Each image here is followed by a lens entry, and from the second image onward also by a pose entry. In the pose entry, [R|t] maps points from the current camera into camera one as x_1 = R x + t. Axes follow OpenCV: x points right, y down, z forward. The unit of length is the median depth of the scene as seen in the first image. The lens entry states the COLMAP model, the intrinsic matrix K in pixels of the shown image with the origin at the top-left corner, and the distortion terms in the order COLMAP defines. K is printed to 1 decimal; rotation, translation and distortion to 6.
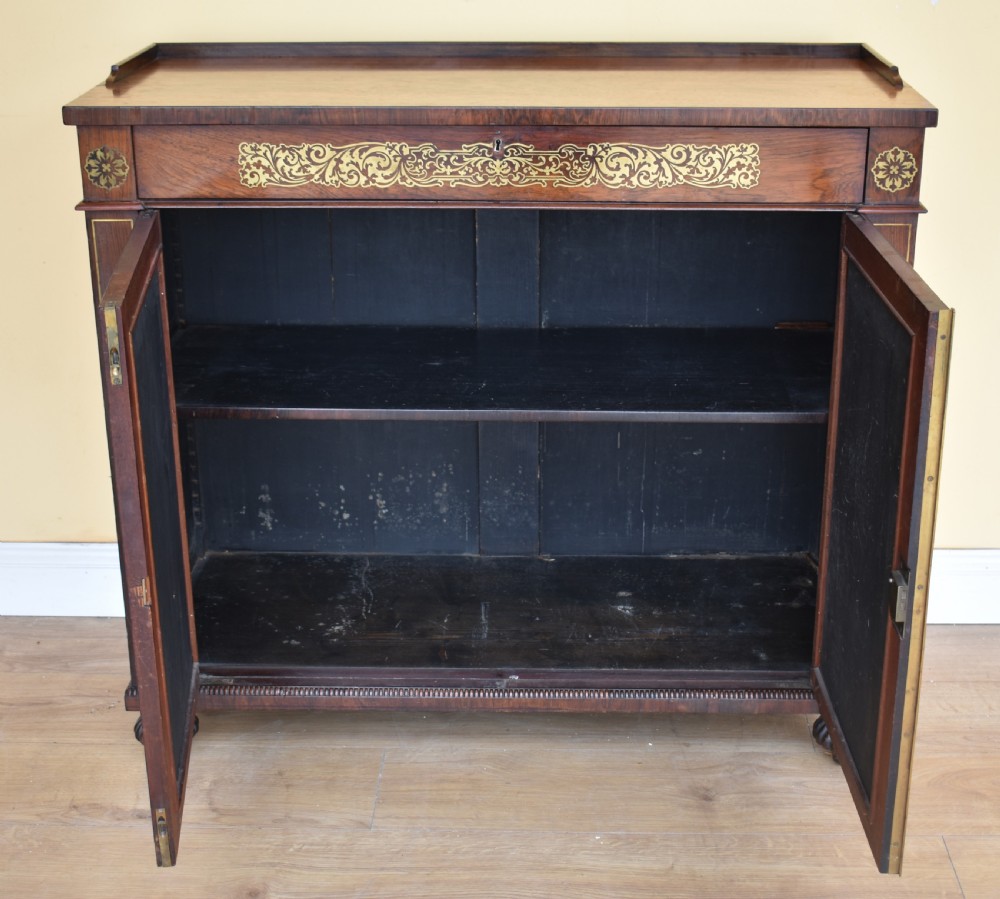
lens RADIAL K [[1588.5, 0, 554.2], [0, 1588.5, 451.2], [0, 0, 1]] dist [-0.064483, 0.000000]
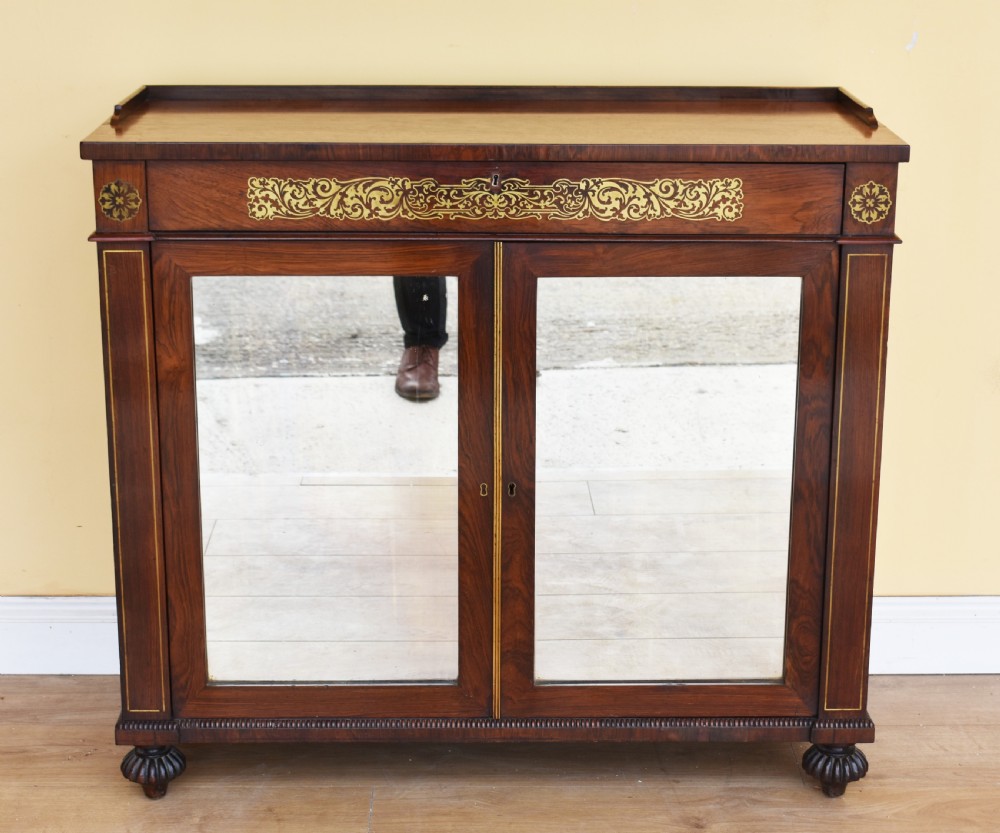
lens RADIAL K [[1944.3, 0, 546.3], [0, 1944.3, 450.5], [0, 0, 1]] dist [-0.044220, 0.000000]
pose [[0.999334, -0.005030, 0.036150, -0.048979], [0.007777, 0.997059, -0.076240, 0.084318], [-0.035660, 0.076471, 0.996434, -0.272788]]
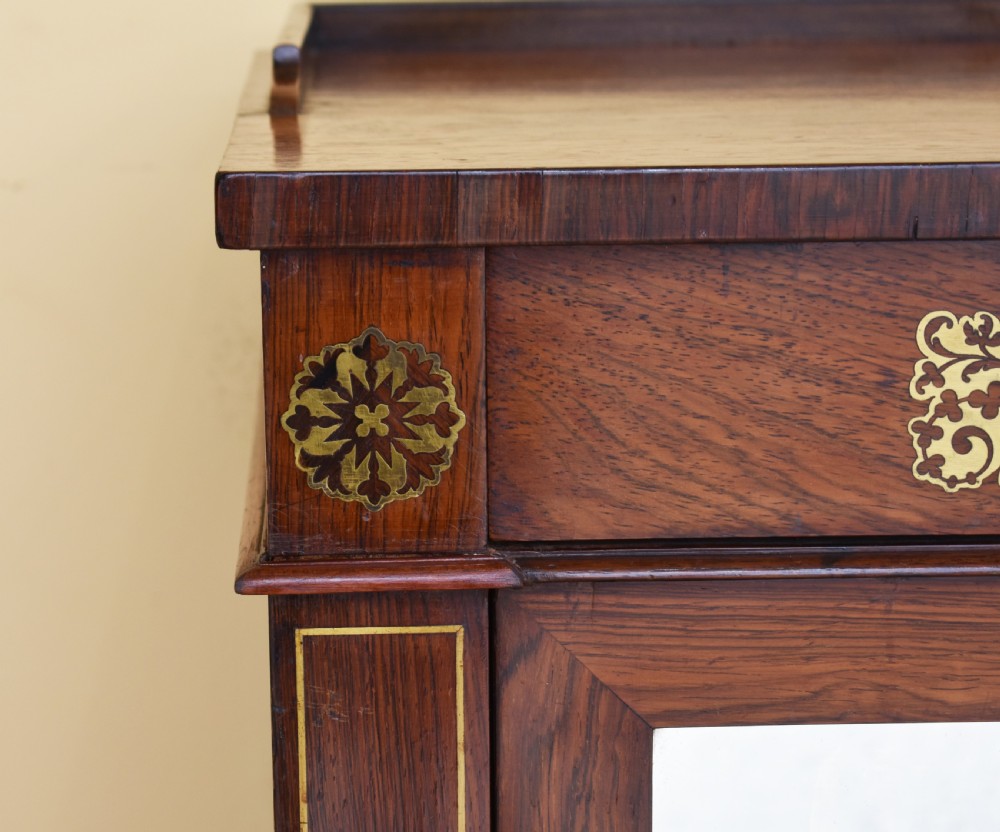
lens RADIAL K [[2765.2, 0, 490.5], [0, 2765.2, 413.9], [0, 0, 1]] dist [0.217862, 0.000000]
pose [[0.999528, -0.019332, 0.023872, -0.274349], [0.023014, 0.986004, -0.165124, -0.108916], [-0.020346, 0.165595, 0.985984, 0.573385]]
